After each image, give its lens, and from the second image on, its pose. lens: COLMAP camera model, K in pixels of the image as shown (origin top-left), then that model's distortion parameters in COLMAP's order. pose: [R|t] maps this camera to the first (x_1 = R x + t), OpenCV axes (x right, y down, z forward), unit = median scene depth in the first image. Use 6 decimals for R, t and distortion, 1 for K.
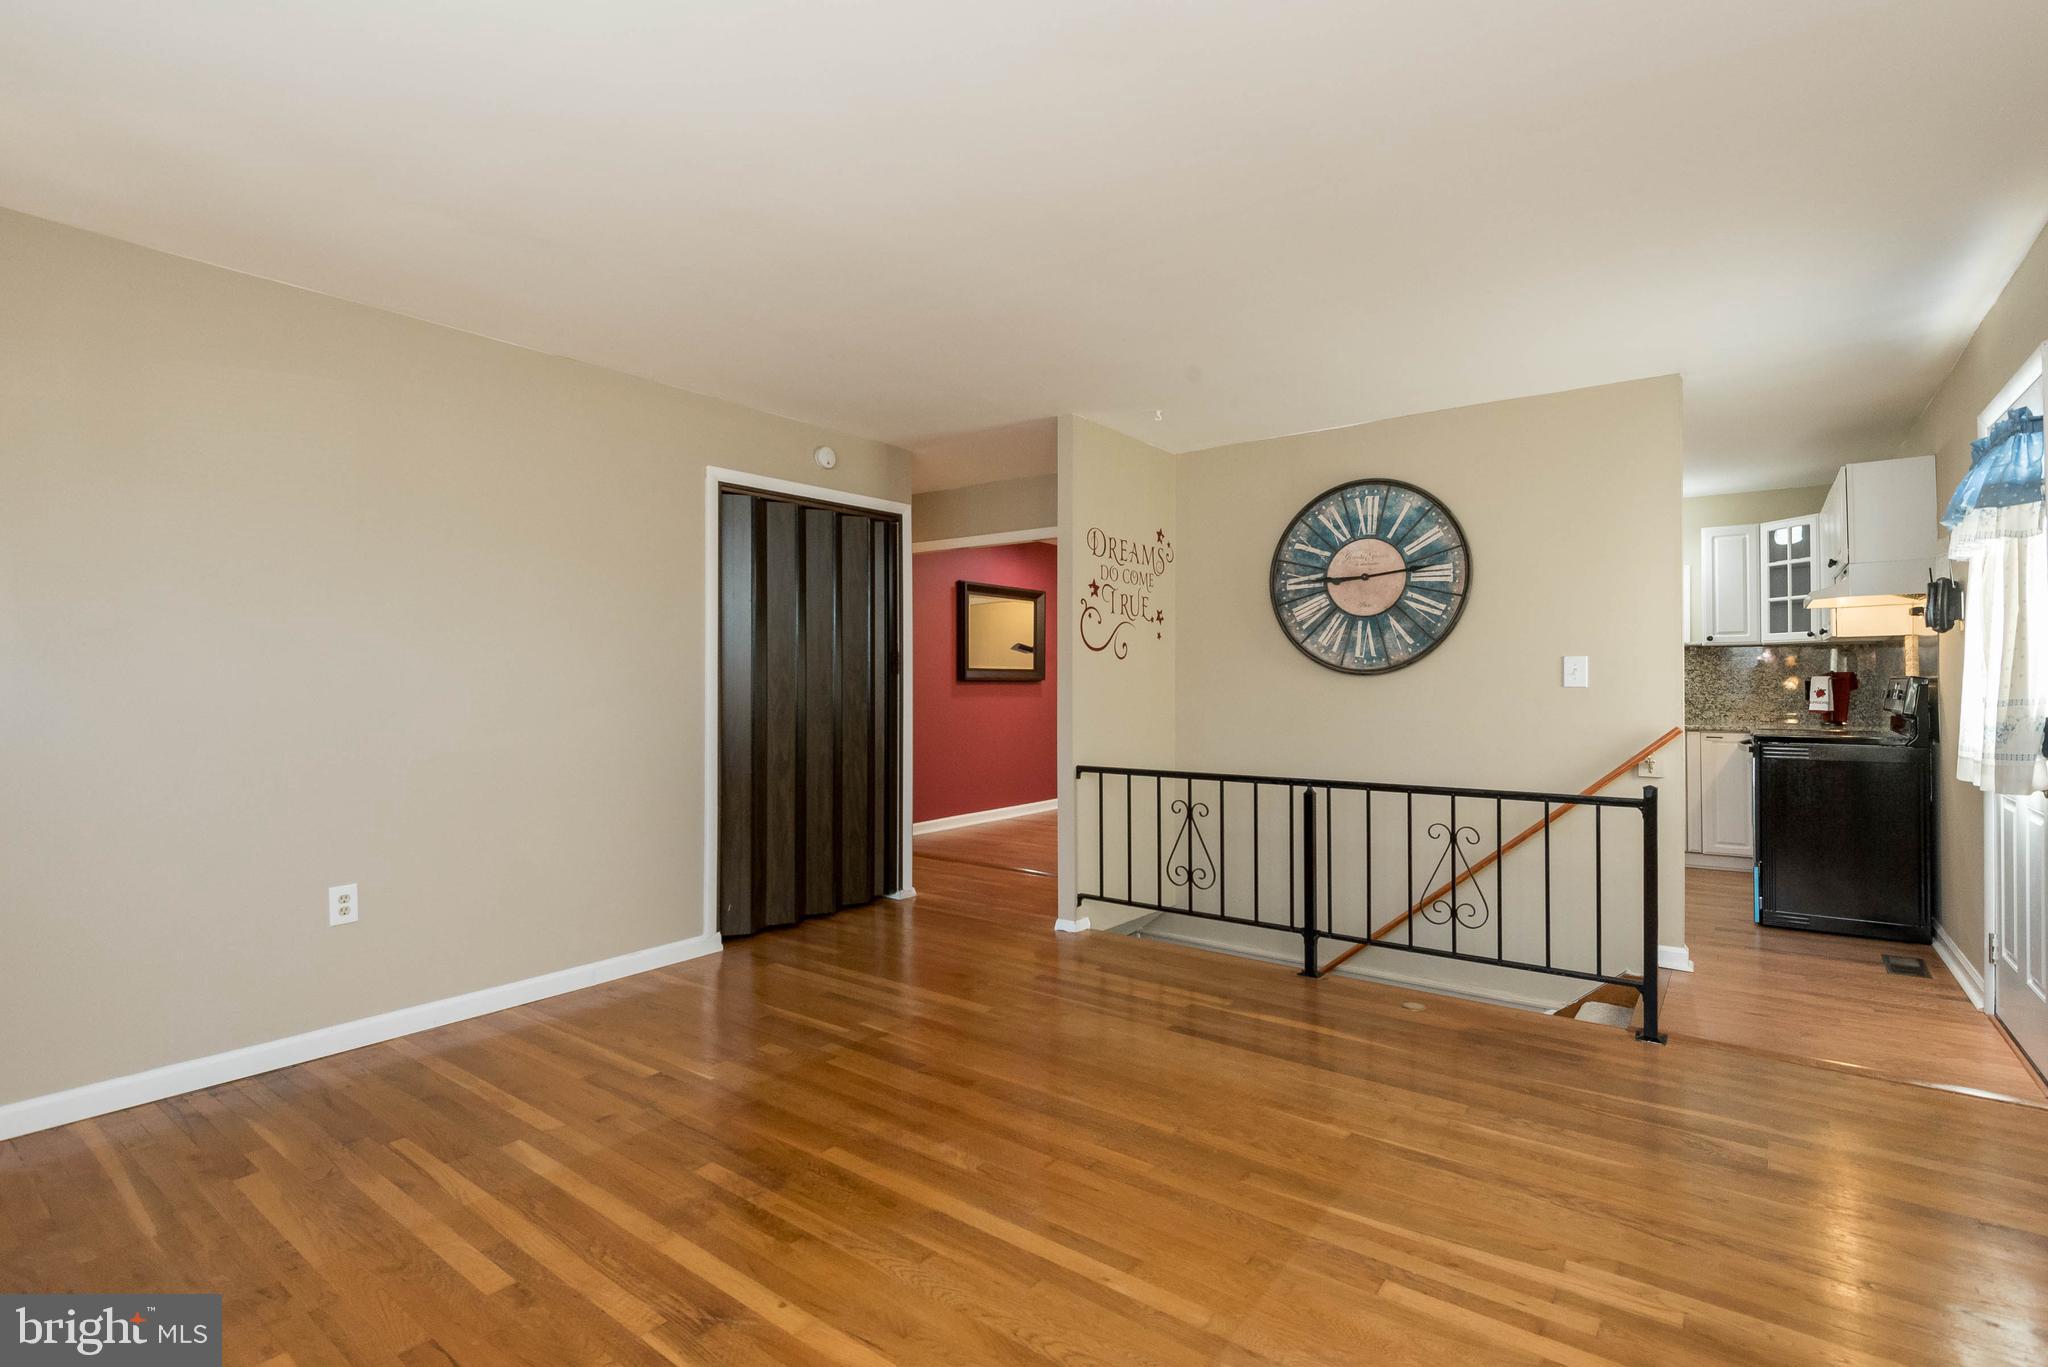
lens RADIAL K [[958.2, 0, 1030.6], [0, 958.2, 679.1], [0, 0, 1]] dist [0.005847, -0.000039]
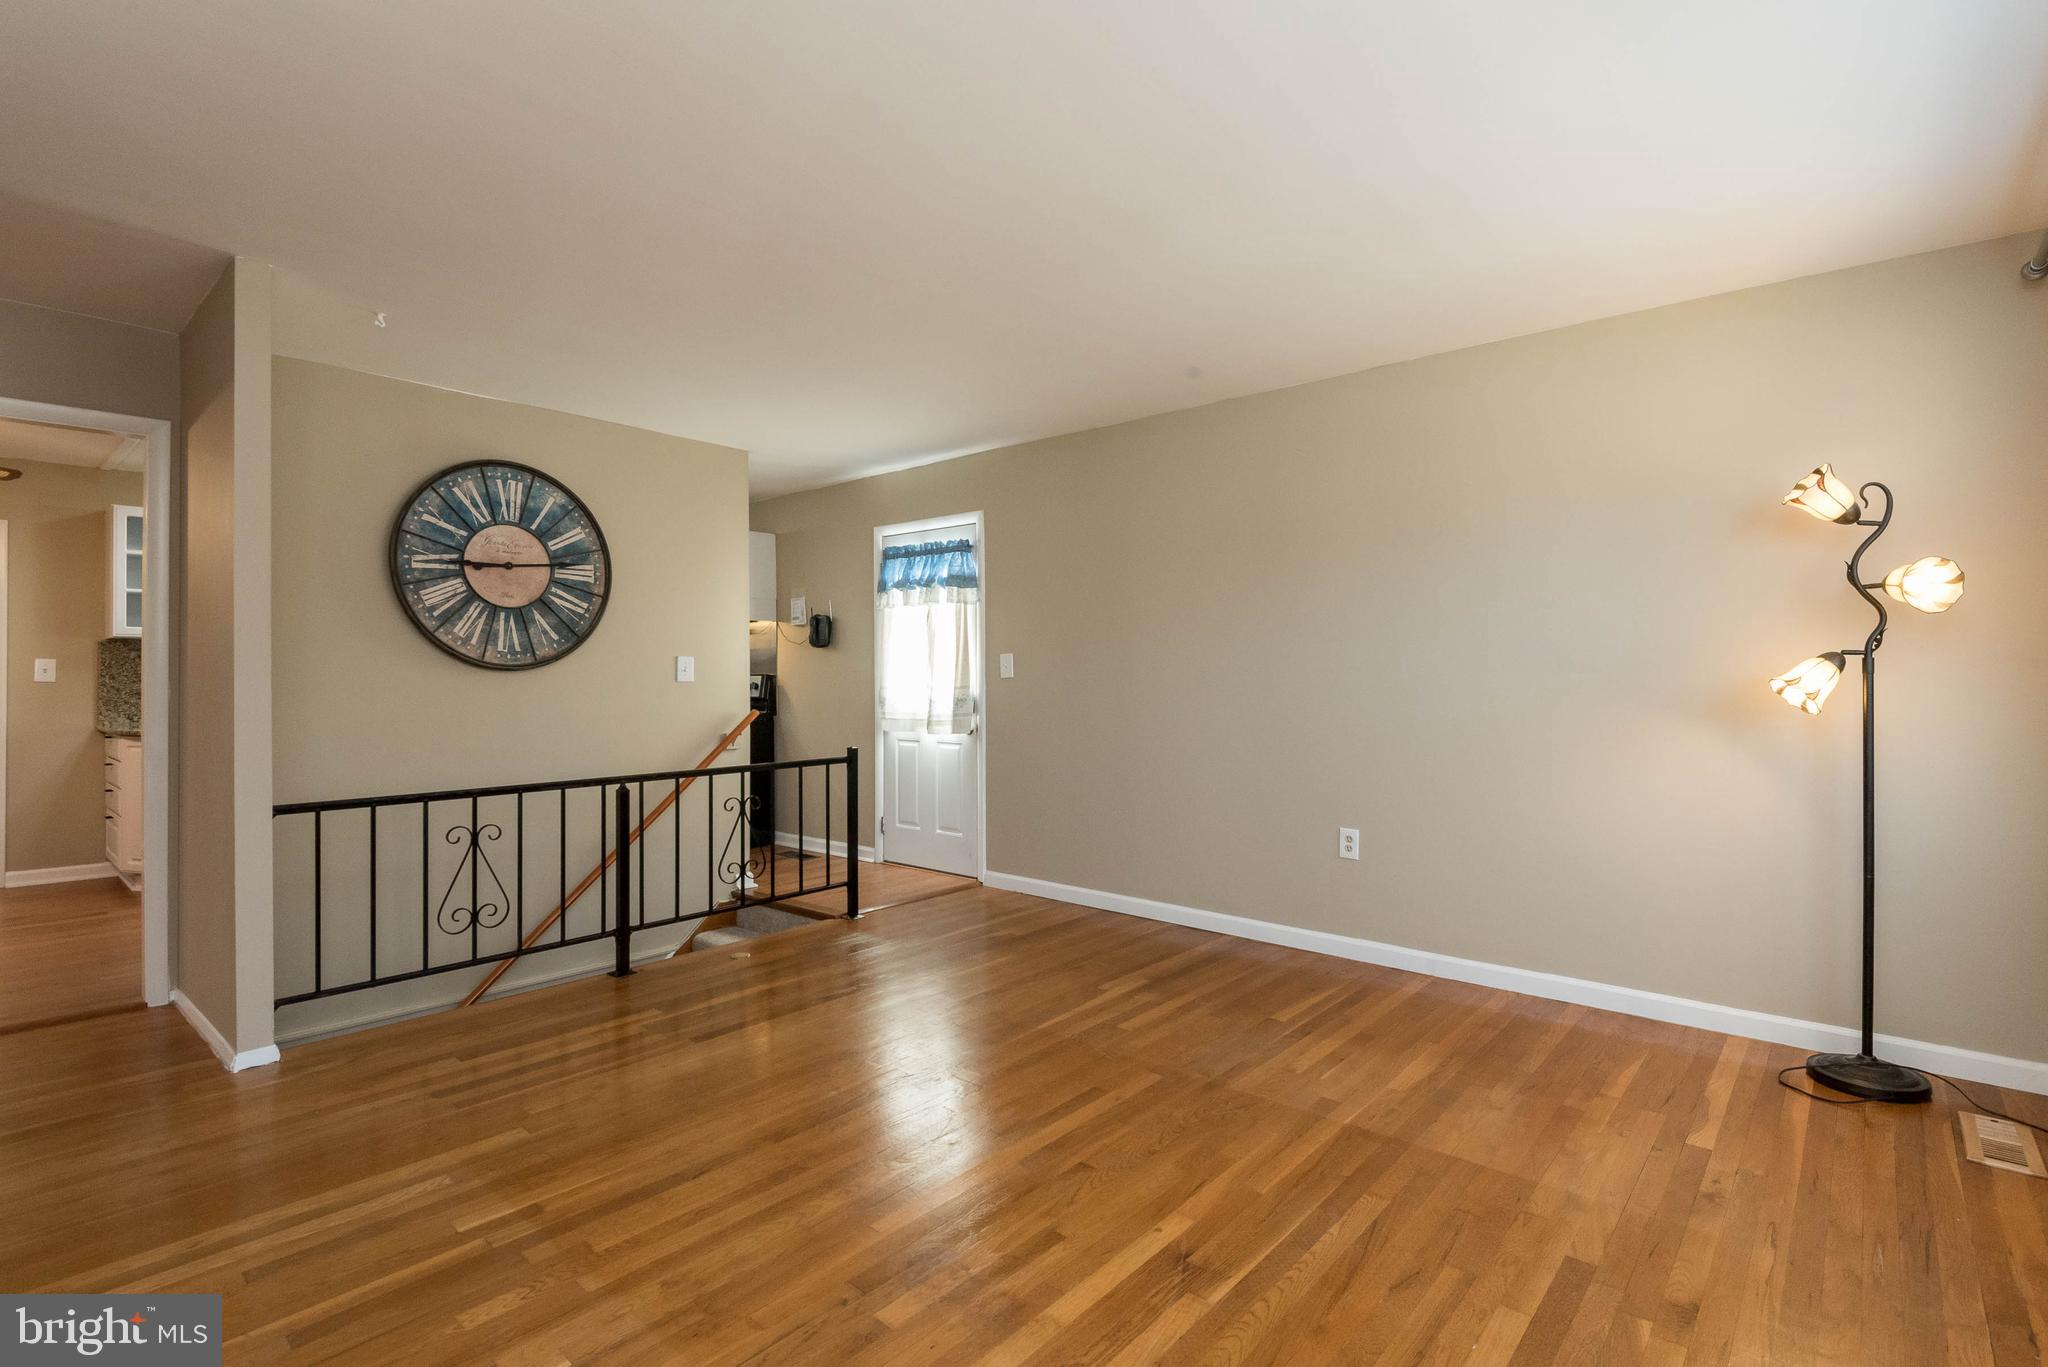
lens RADIAL K [[958.2, 0, 1030.6], [0, 958.2, 679.1], [0, 0, 1]] dist [0.005847, -0.000039]
pose [[0.069440, -0.000896, 0.997586, -0.557902], [0.000599, 0.999999, 0.000856, 0.003652], [-0.997586, 0.000538, 0.069441, 0.431850]]
